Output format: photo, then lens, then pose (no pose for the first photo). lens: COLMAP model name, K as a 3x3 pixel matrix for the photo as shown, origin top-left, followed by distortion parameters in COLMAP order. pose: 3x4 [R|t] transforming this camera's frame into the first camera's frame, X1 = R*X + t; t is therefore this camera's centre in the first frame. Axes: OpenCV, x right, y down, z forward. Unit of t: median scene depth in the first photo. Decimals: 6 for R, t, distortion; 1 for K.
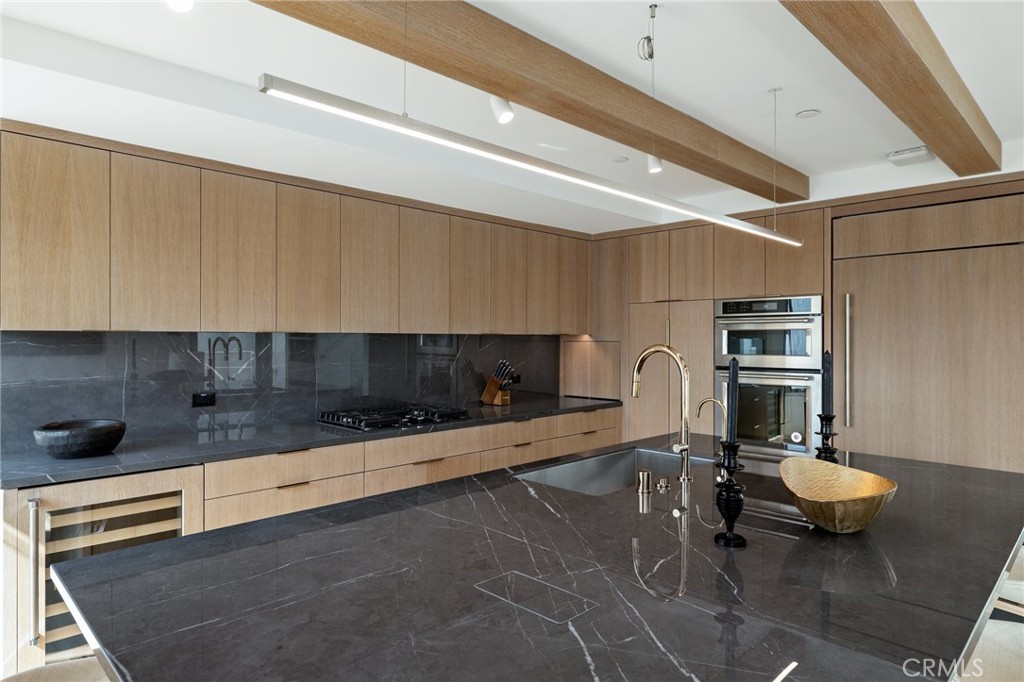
lens RADIAL K [[601.9, 0, 512.0], [0, 601.9, 341.0], [0, 0, 1]] dist [0.001941, 0.001869]
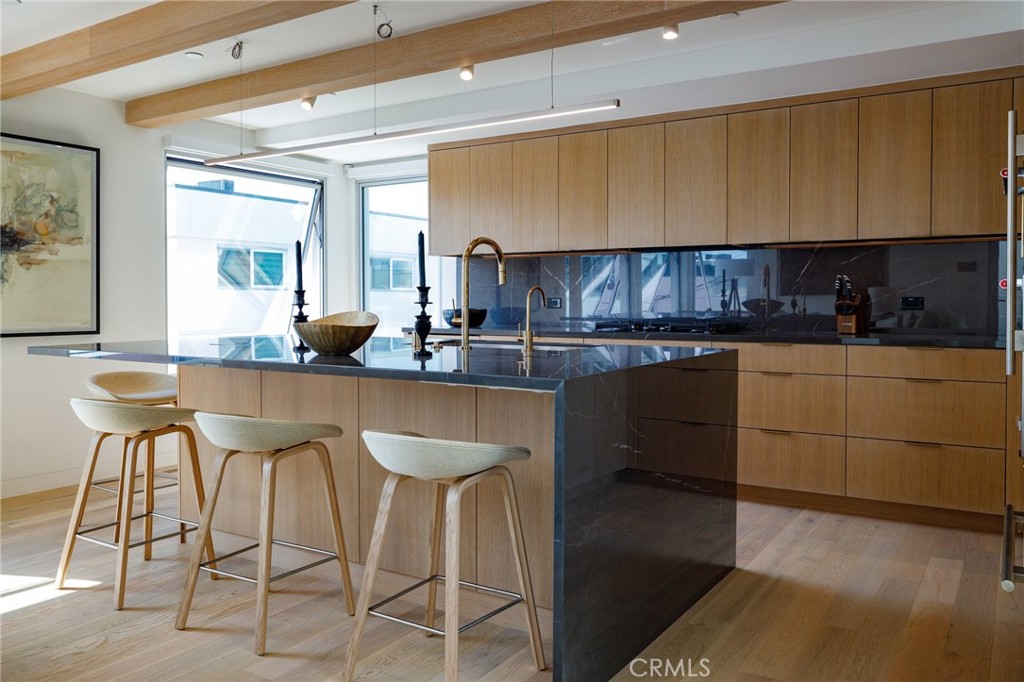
lens RADIAL K [[849.7, 0, 512.0], [0, 849.7, 341.0], [0, 0, 1]] dist [-0.002303, -0.001505]
pose [[0.188370, 0.045316, -0.981052, 1.155005], [-0.005563, 0.998968, 0.045076, 0.081228], [0.982082, -0.003033, 0.188427, 0.449439]]
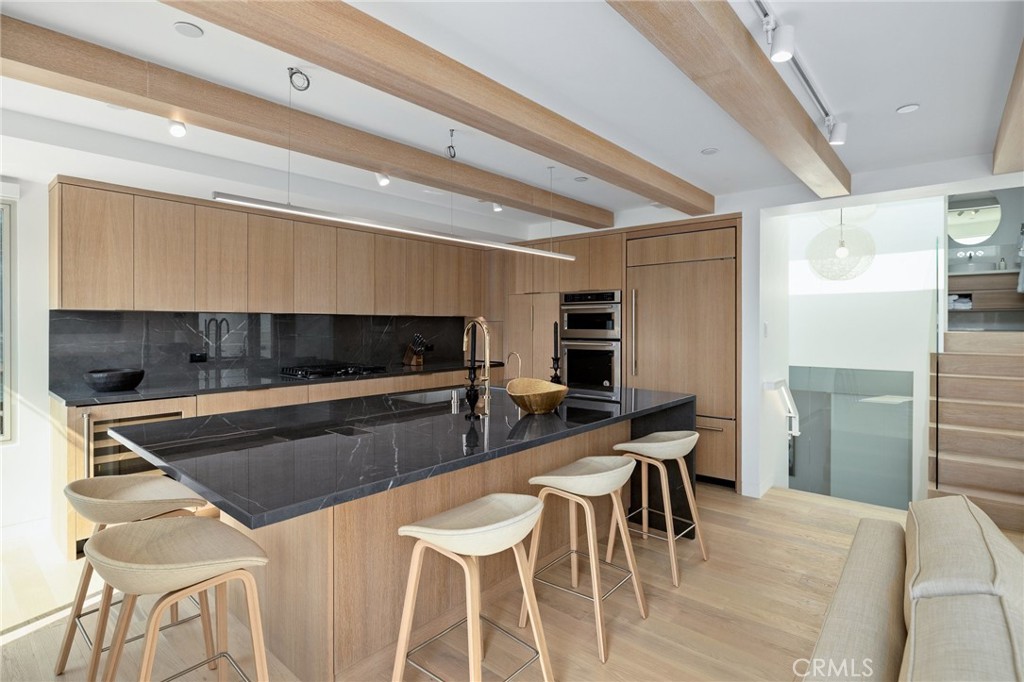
lens RADIAL K [[503.9, 0, 513.3], [0, 503.9, 328.0], [0, 0, 1]] dist [-0.002338, -0.000798]
pose [[0.997456, 0.000844, 0.071274, 0.154332], [-0.001106, 0.999993, 0.003638, 0.016037], [-0.071271, -0.003708, 0.997450, -0.258947]]
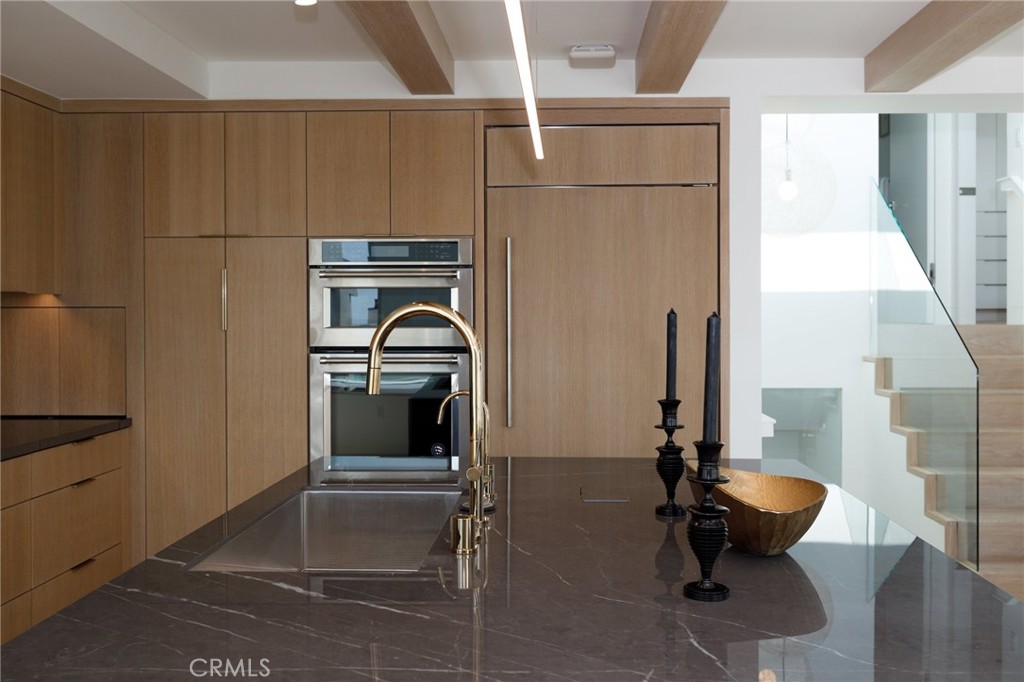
lens RADIAL K [[991.4, 0, 521.4], [0, 991.4, 323.7], [0, 0, 1]] dist [0.004441, -0.004298]
pose [[0.735213, -0.007976, 0.677790, -0.208775], [0.003581, 0.999963, 0.007883, 0.012521], [-0.677827, -0.003368, 0.735214, 0.140108]]
